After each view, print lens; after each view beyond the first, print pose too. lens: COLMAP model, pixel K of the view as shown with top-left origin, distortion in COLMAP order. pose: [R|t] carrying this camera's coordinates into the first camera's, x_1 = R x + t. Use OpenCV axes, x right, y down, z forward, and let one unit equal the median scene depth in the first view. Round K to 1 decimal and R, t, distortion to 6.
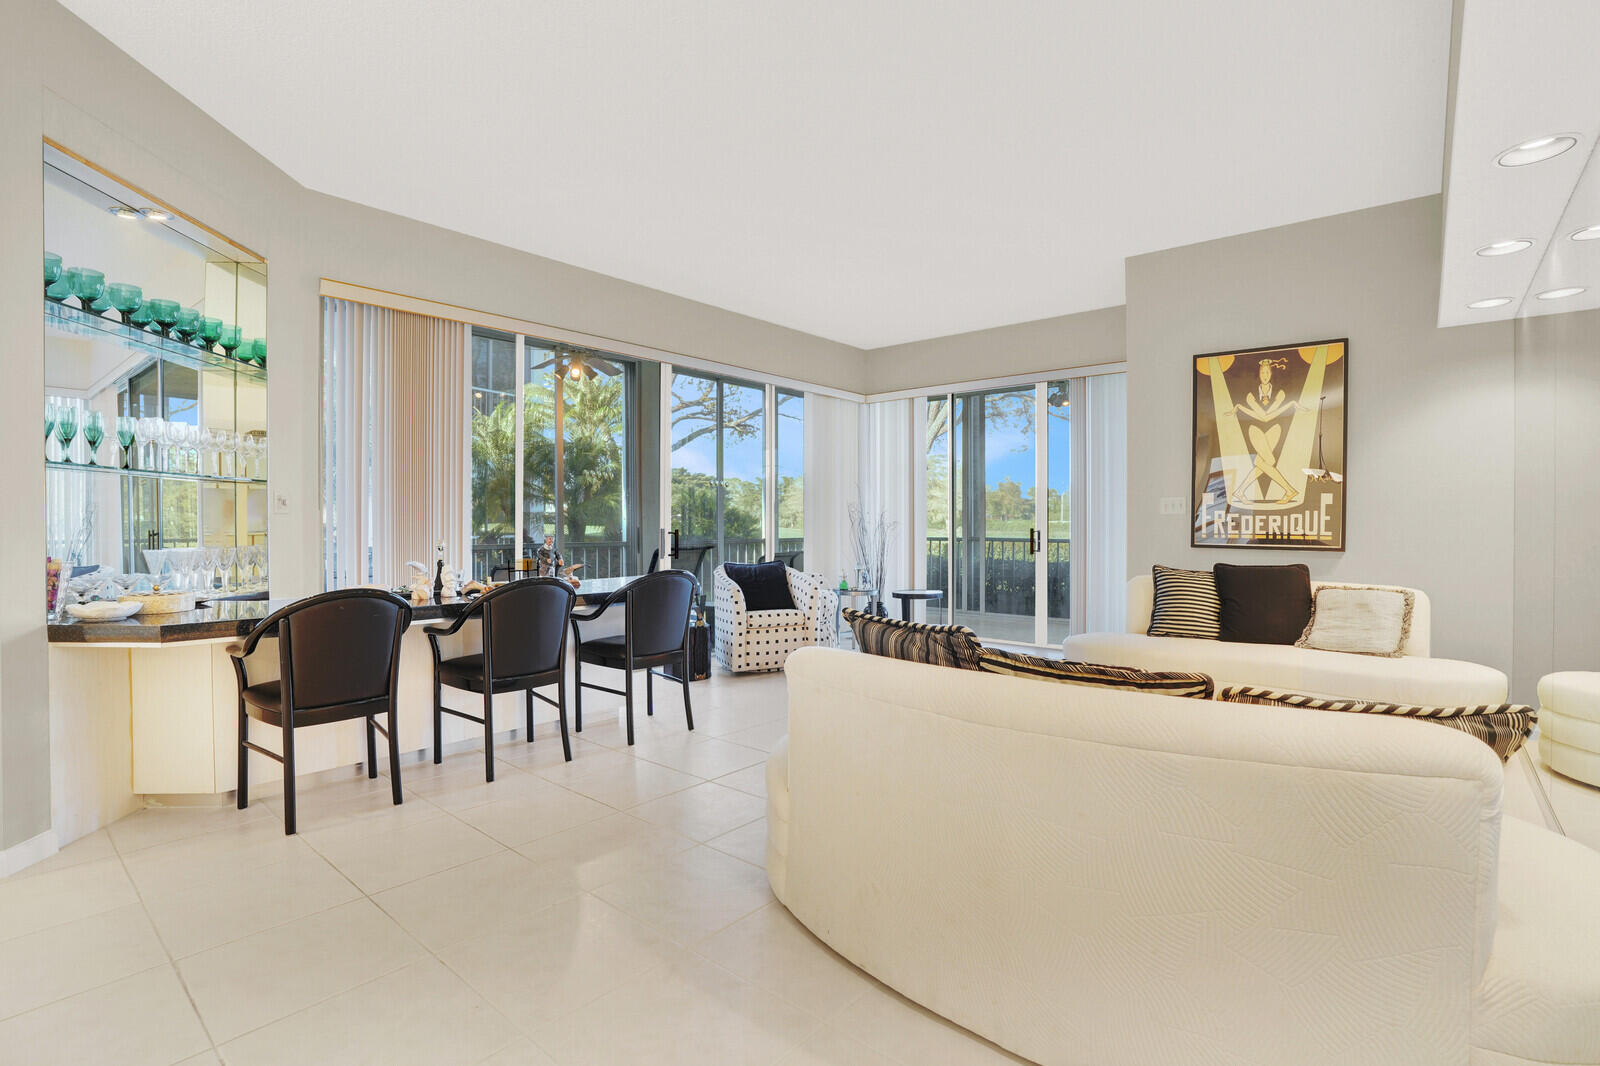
lens RADIAL K [[743.0, 0, 796.1], [0, 743.0, 531.2], [0, 0, 1]] dist [-0.061667, 0.021791]
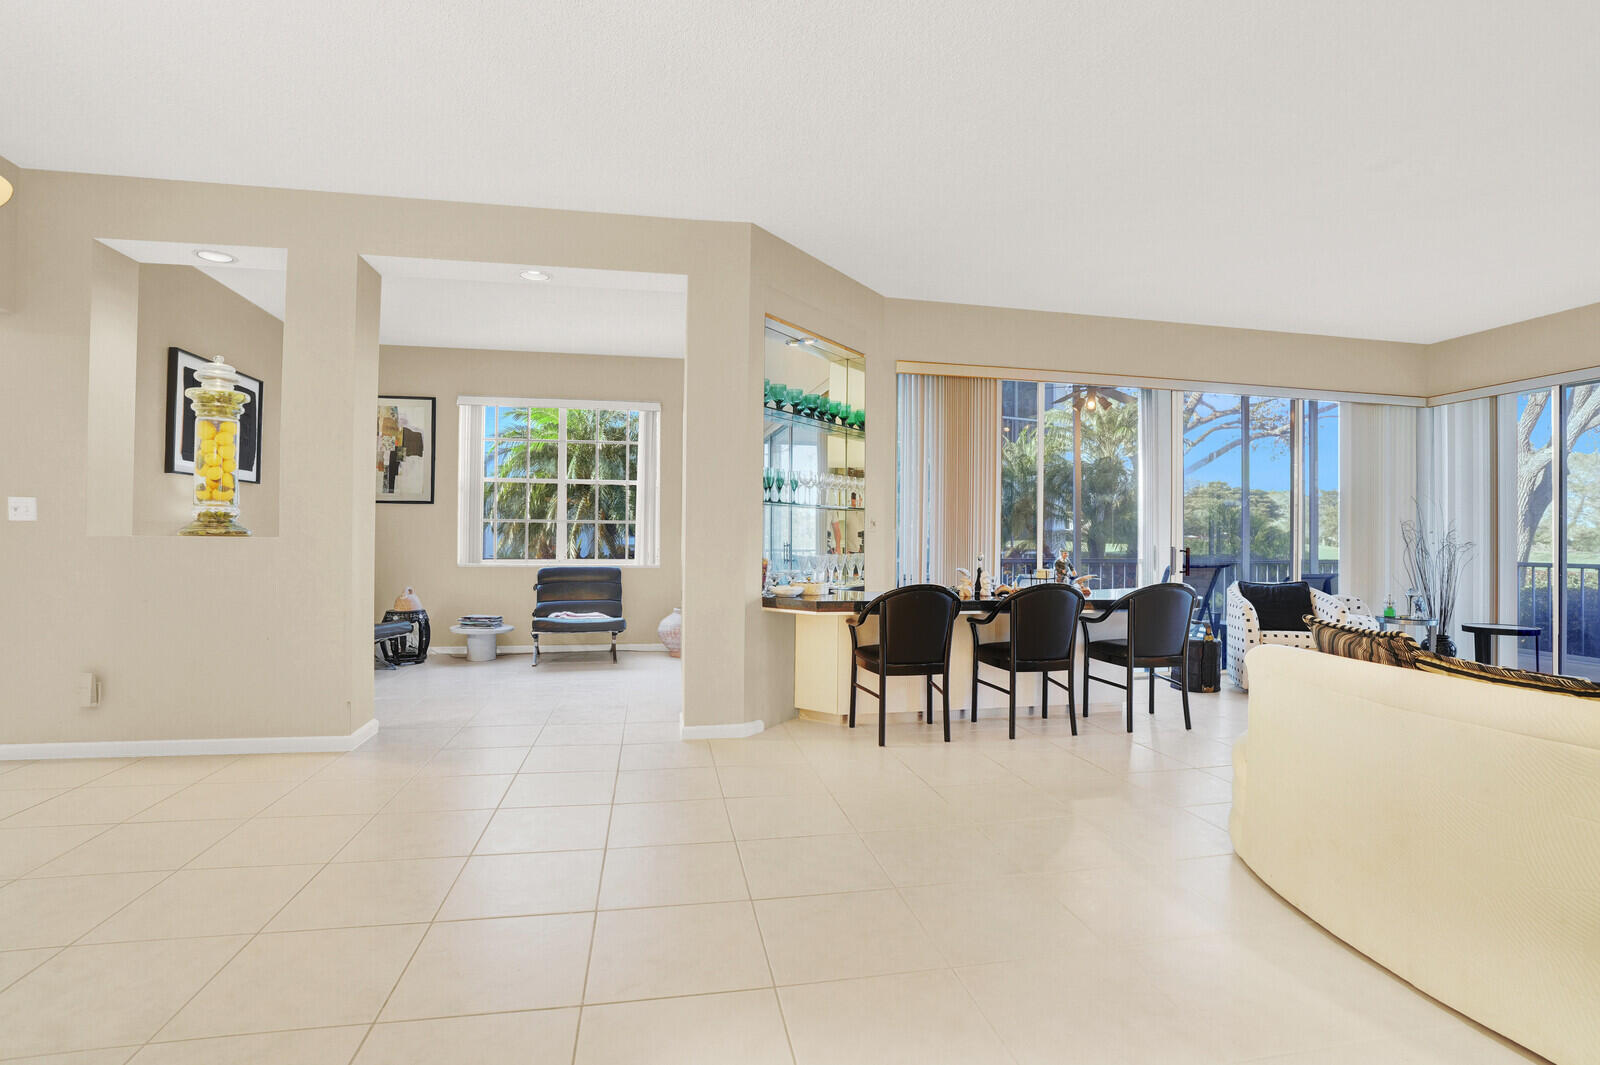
lens RADIAL K [[743.0, 0, 796.1], [0, 743.0, 530.7], [0, 0, 1]] dist [-0.061667, 0.021791]
pose [[0.776528, 0.002583, -0.630078, 0.090409], [-0.017633, 0.999689, -0.017634, 0.002320], [0.629836, 0.024804, 0.776332, -0.227459]]
